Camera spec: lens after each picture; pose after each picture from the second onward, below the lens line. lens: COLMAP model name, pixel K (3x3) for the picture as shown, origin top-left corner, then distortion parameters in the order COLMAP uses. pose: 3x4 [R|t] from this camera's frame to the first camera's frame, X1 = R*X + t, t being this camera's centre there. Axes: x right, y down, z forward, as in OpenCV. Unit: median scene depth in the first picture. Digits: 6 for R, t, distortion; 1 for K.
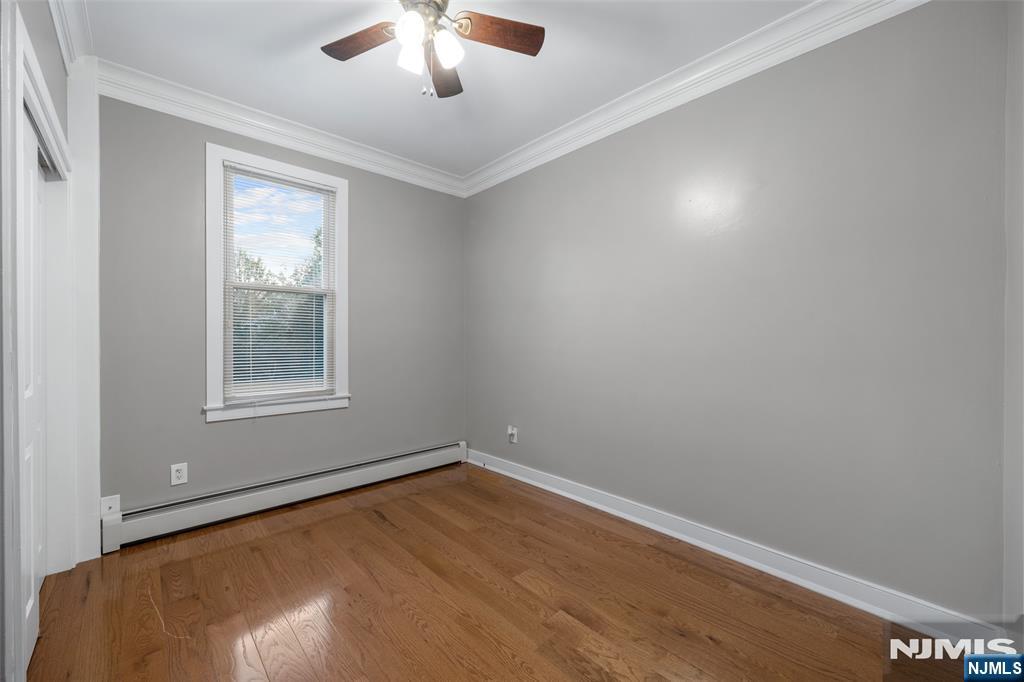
lens RADIAL K [[404.8, 0, 510.3], [0, 404.8, 343.0], [0, 0, 1]] dist [0.000649, 0.000049]
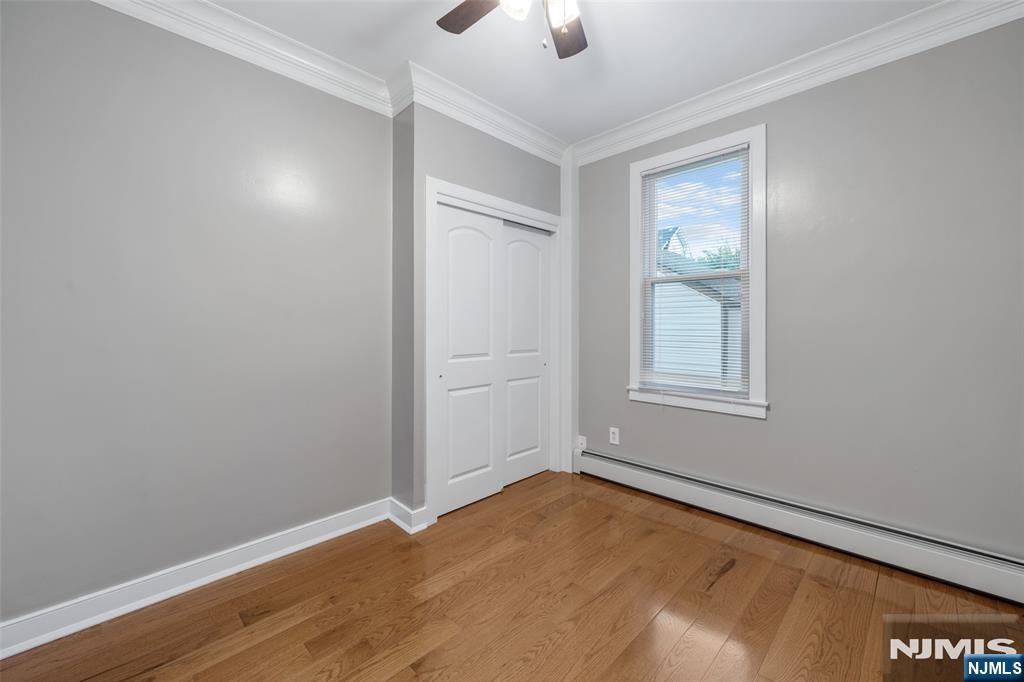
lens RADIAL K [[411.4, 0, 512.0], [0, 411.4, 328.5], [0, 0, 1]] dist [-0.000026, -0.000018]
pose [[0.040523, 0.002400, -0.999176, 0.437743], [-0.006312, 0.999978, 0.002146, -0.013662], [0.999159, 0.006220, 0.040537, 0.599806]]
